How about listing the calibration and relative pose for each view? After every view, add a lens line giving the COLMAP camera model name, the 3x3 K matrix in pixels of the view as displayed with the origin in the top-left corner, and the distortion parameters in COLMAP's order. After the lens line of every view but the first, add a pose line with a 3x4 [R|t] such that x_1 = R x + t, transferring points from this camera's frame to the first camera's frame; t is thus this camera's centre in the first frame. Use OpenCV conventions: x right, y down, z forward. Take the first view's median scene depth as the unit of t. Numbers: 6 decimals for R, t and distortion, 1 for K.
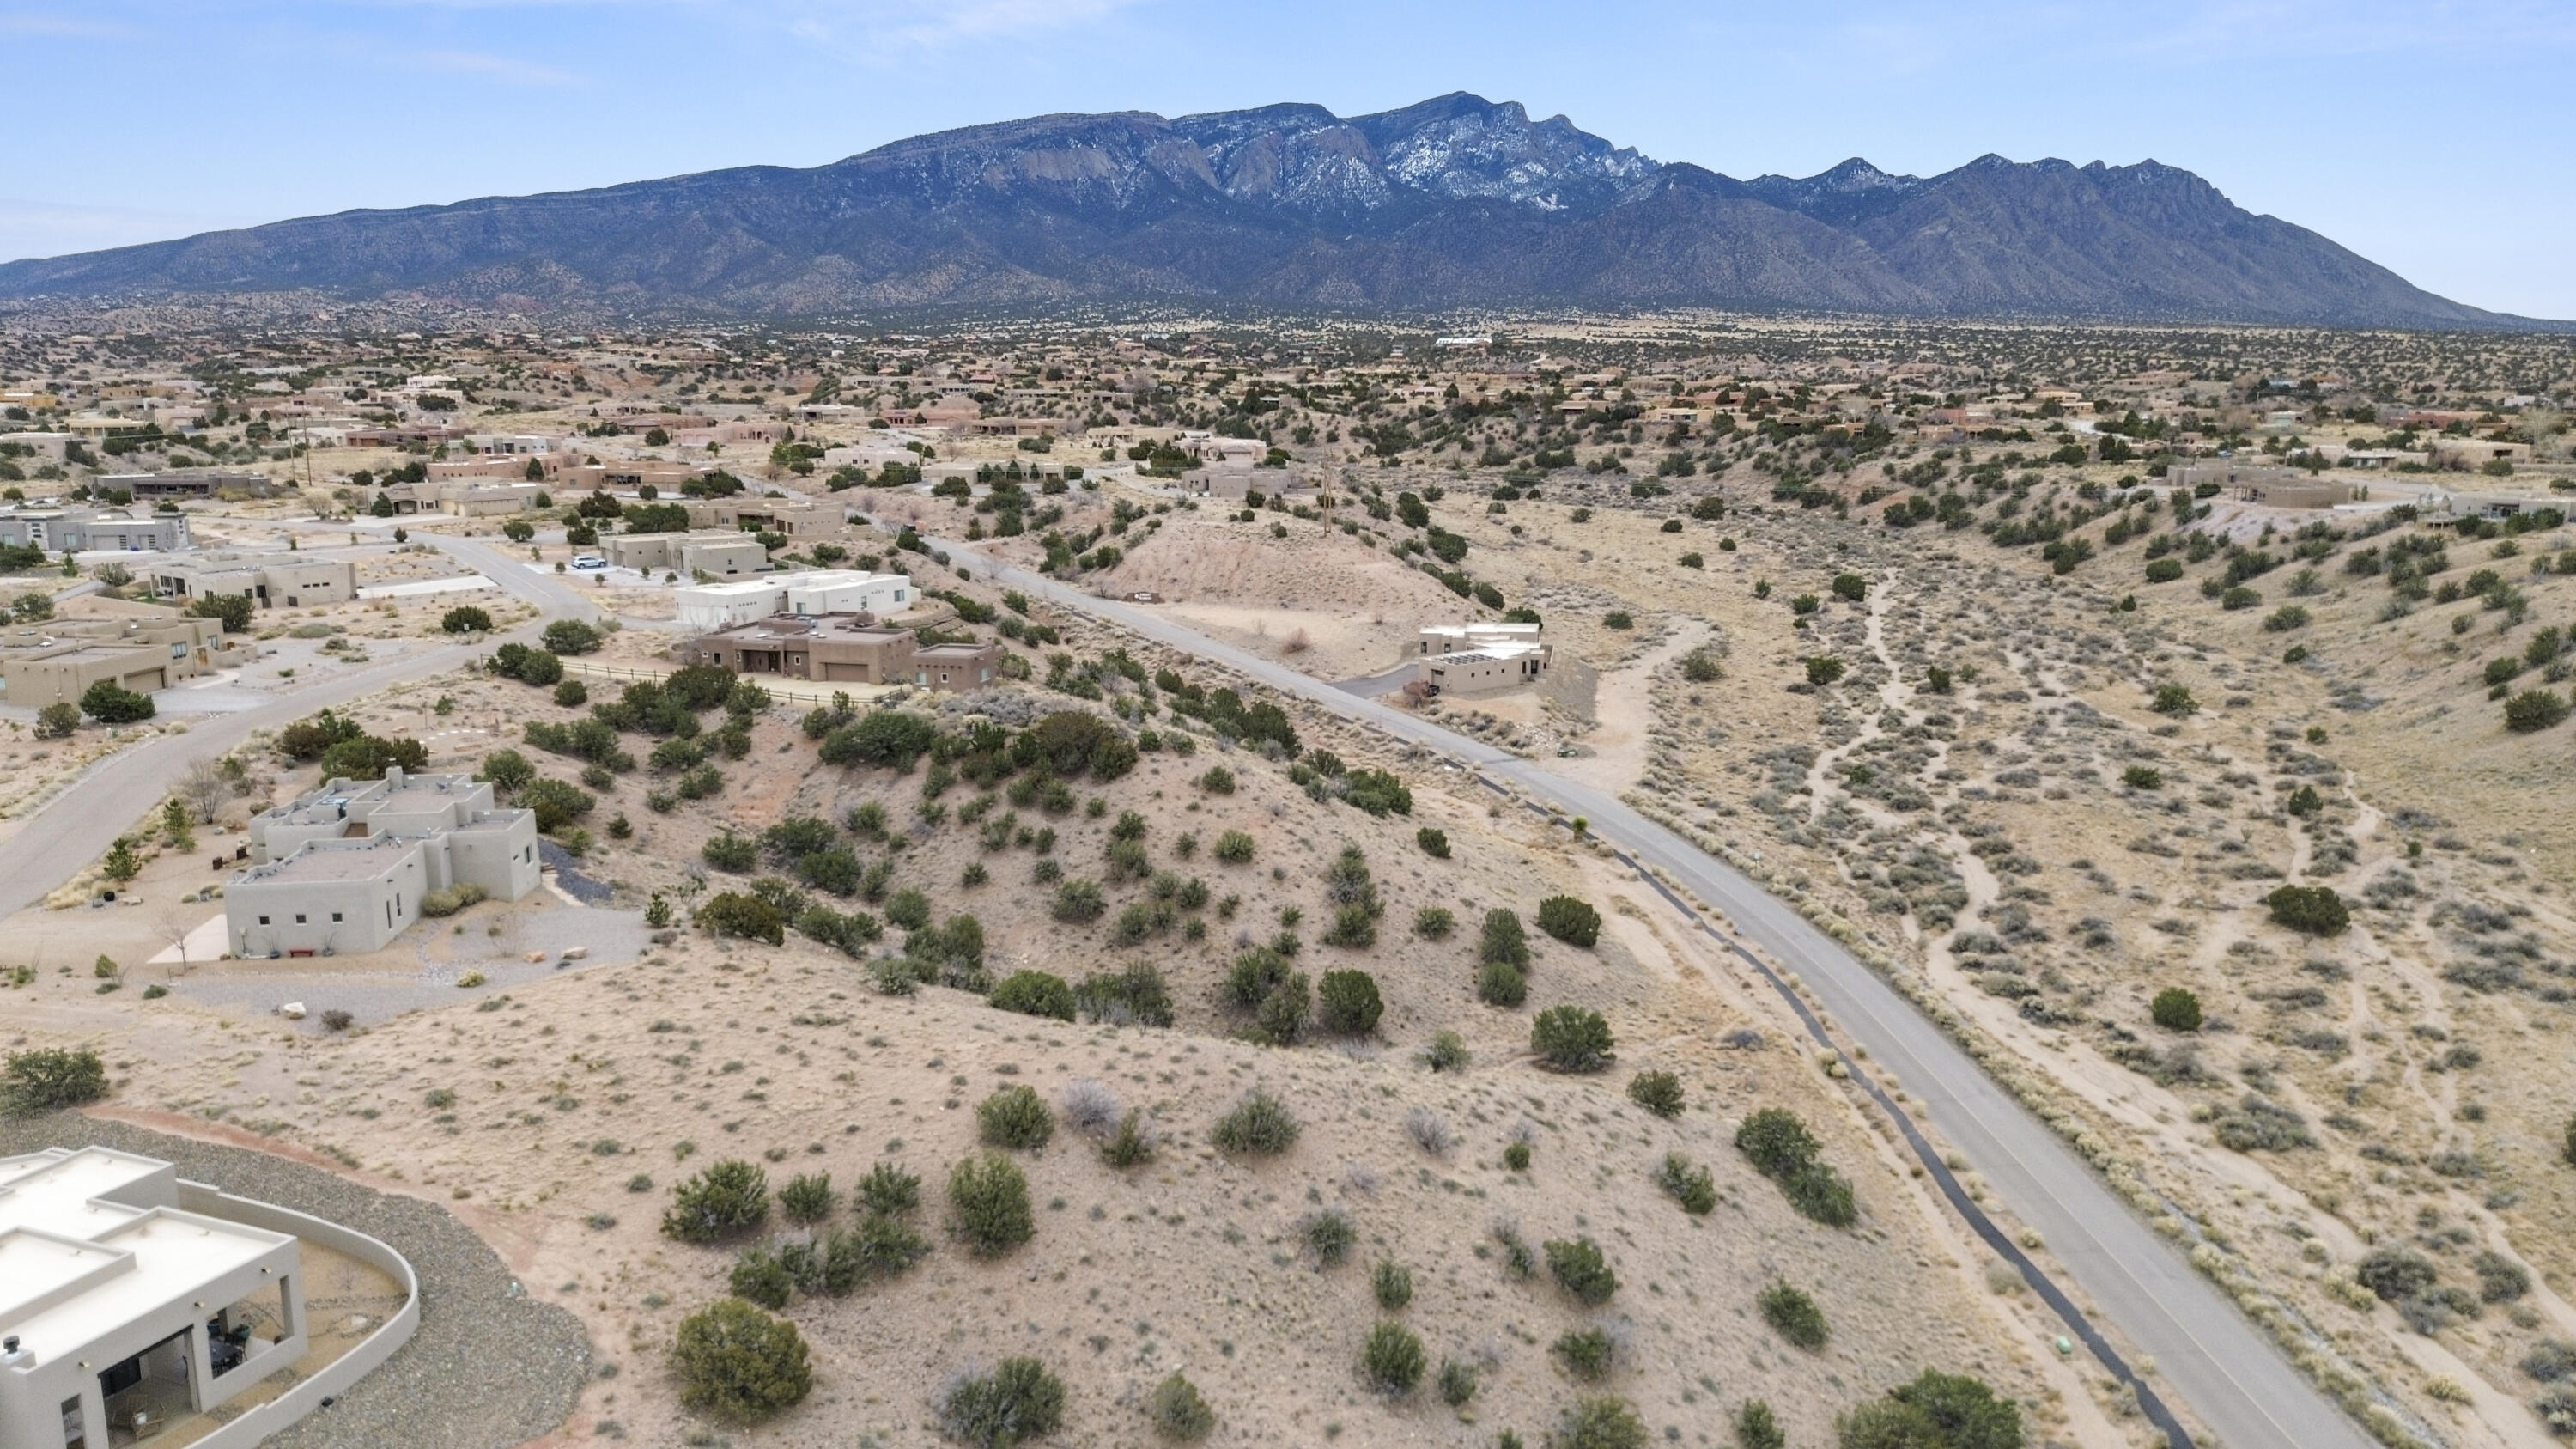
lens RADIAL K [[1811.1, 0, 1286.3], [0, 1811.1, 709.1], [0, 0, 1]] dist [0.092865, -0.106784]
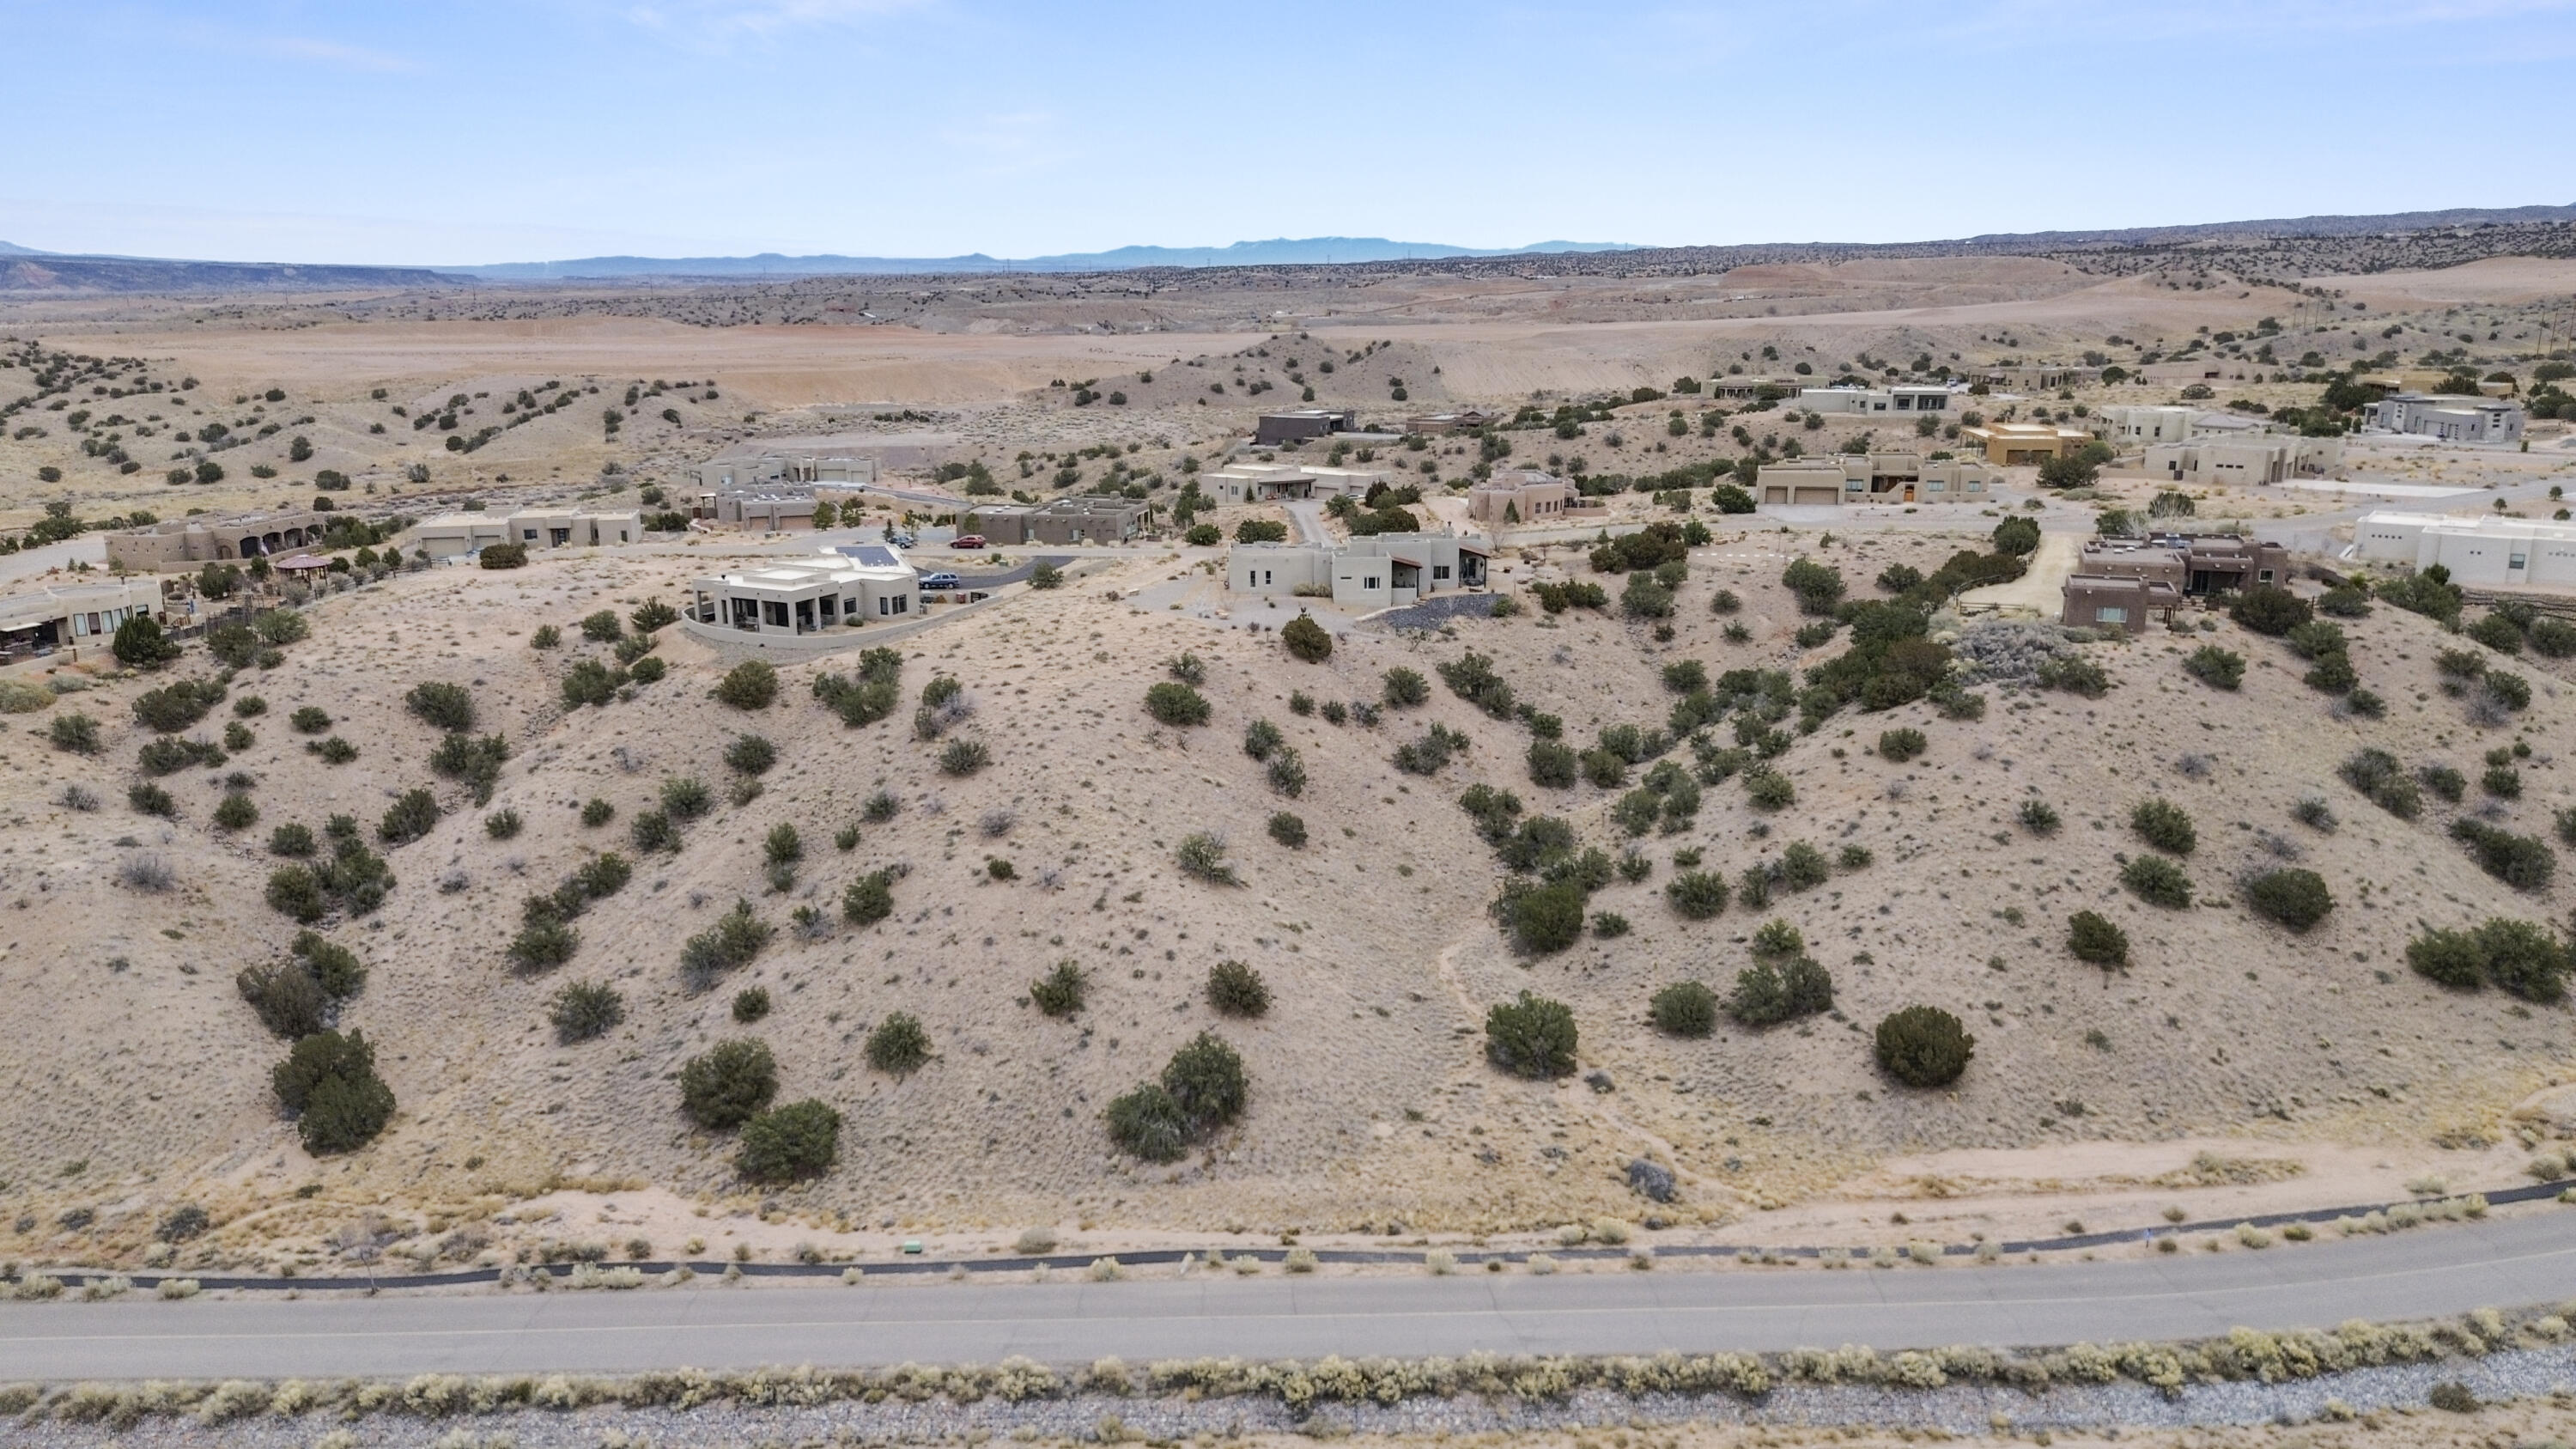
lens RADIAL K [[1811.1, 0, 1286.3], [0, 1811.1, 709.1], [0, 0, 1]] dist [0.092865, -0.106784]
pose [[-0.069931, 0.234580, -0.969578, 0.469436], [-0.185435, 0.951960, 0.243692, -0.076561], [0.980165, 0.196835, -0.023072, 0.419297]]
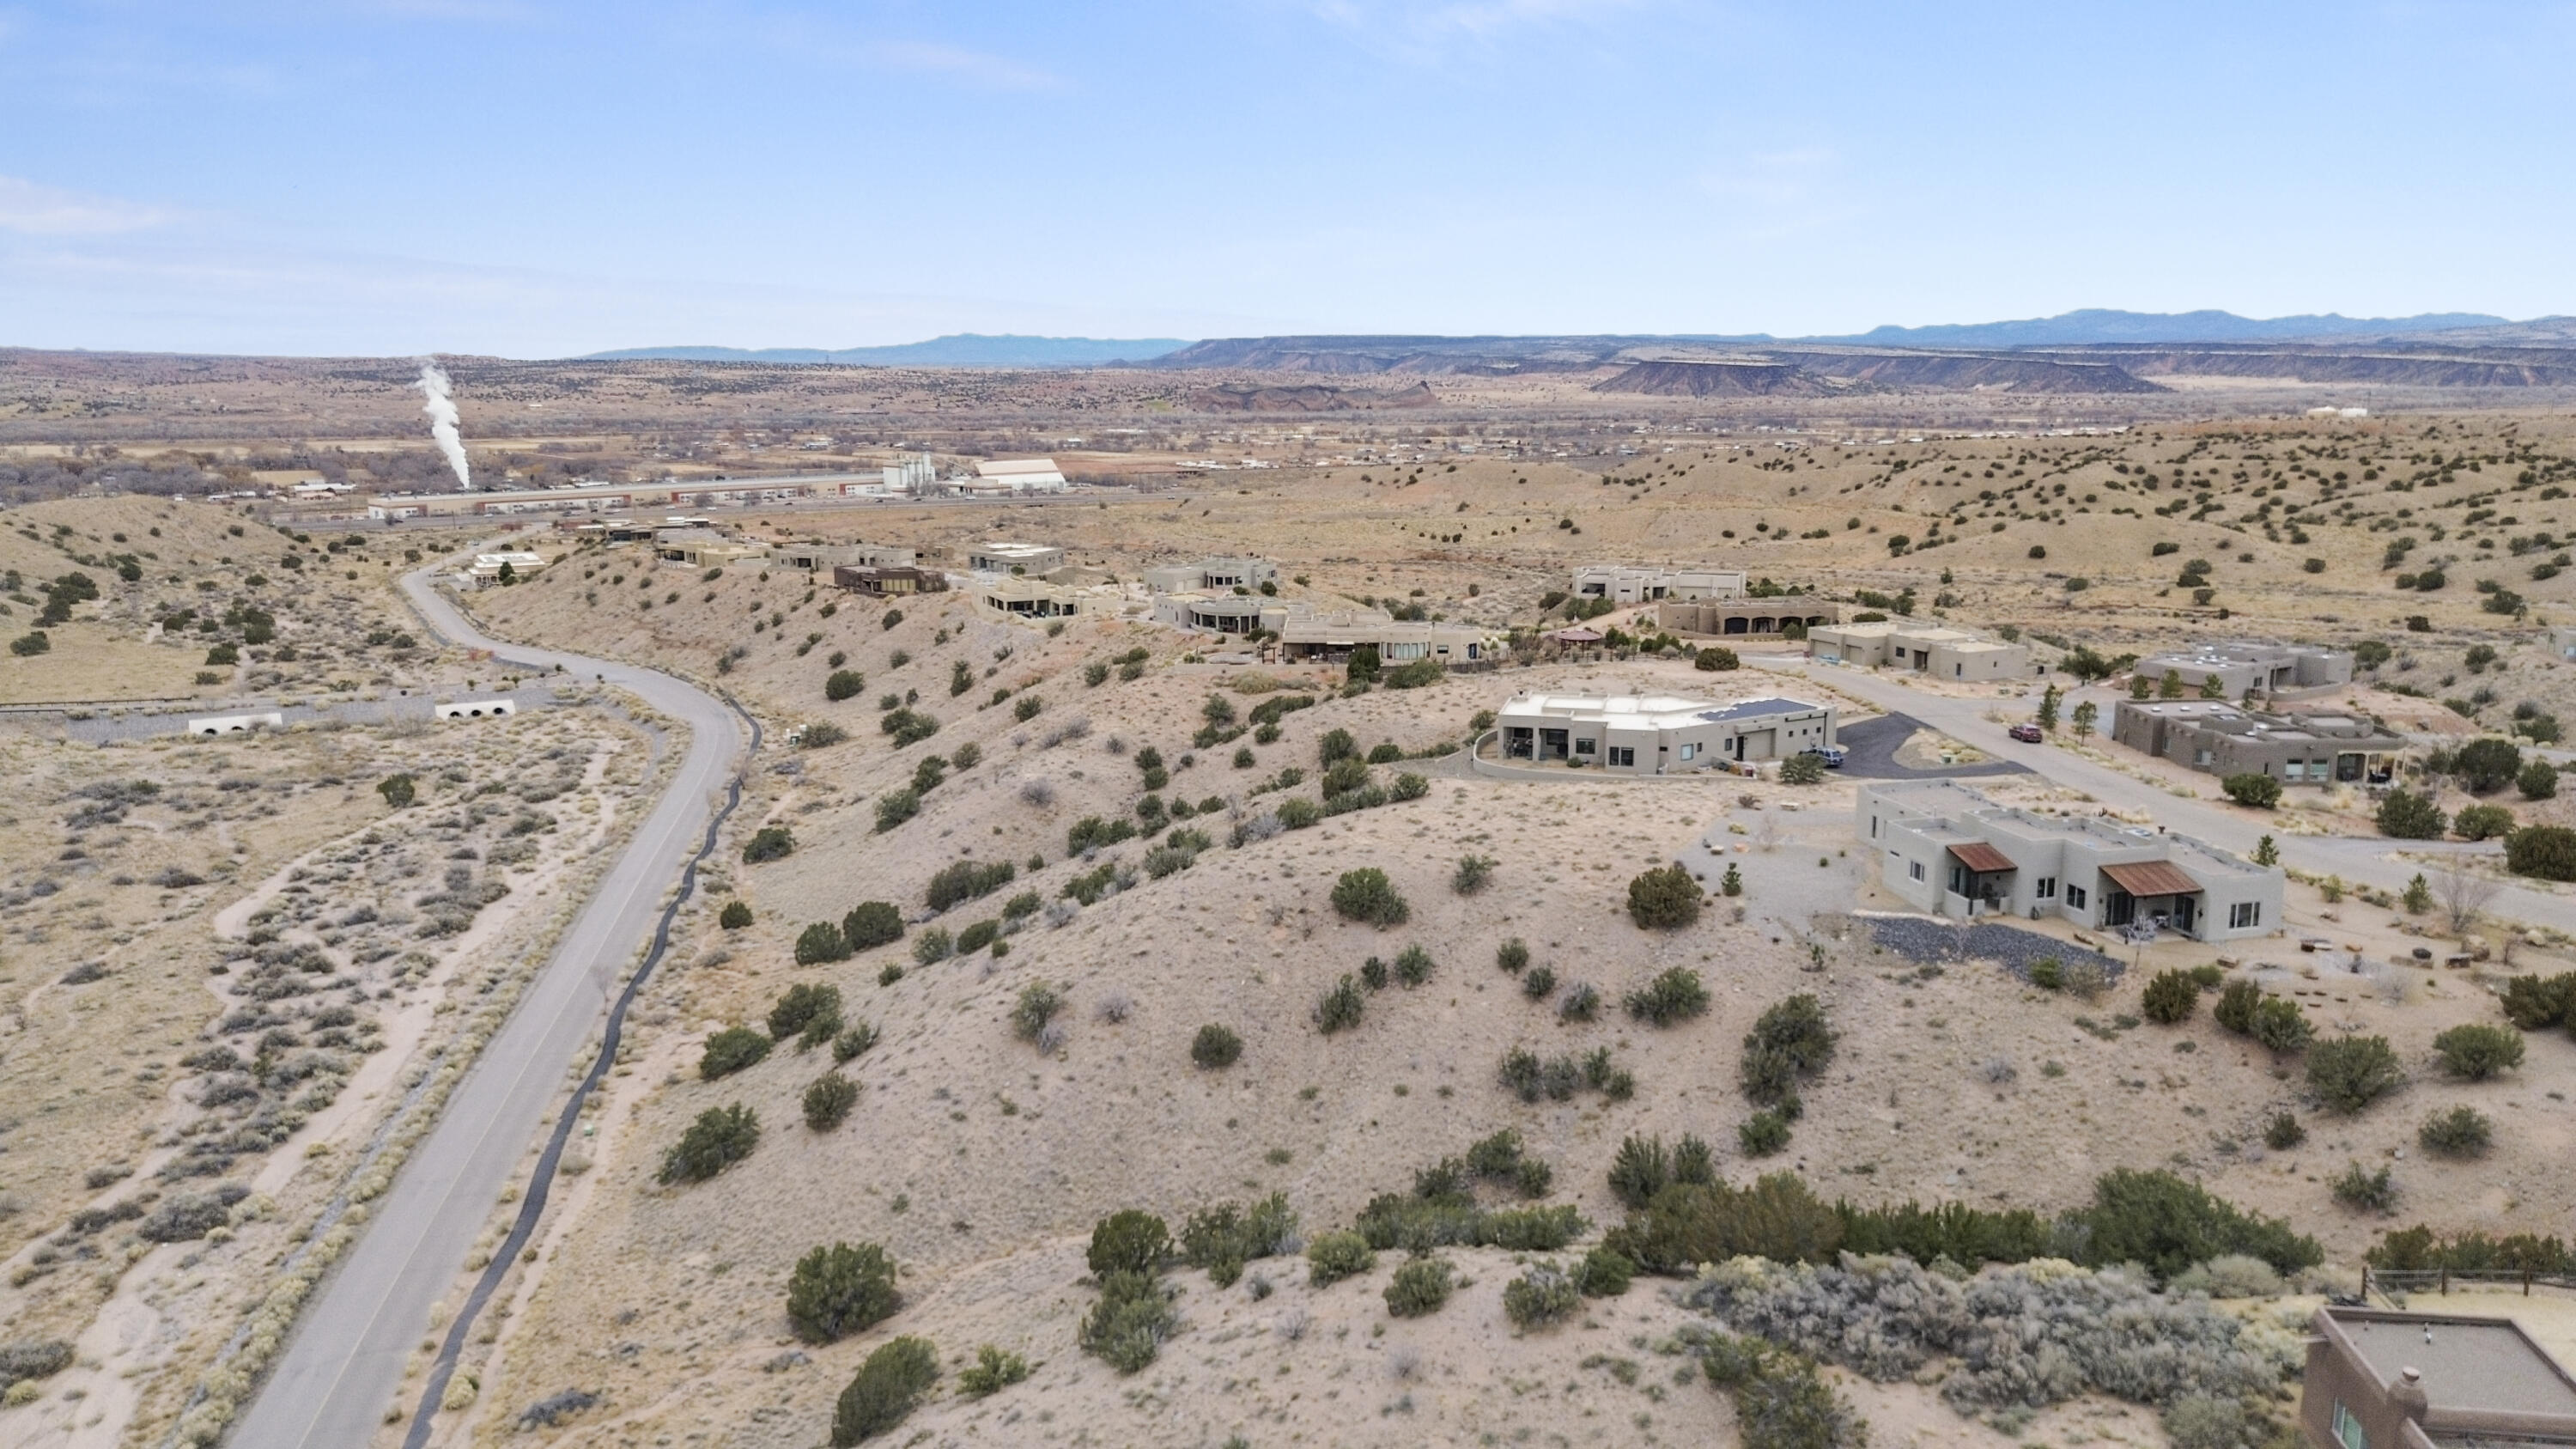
lens RADIAL K [[1811.1, 0, 1286.3], [0, 1811.1, 709.1], [0, 0, 1]] dist [0.092865, -0.106784]
pose [[-0.988619, 0.034351, -0.146469, 0.036620], [-0.021406, 0.931559, 0.362960, -0.158393], [0.148913, 0.361965, -0.920221, 0.791690]]
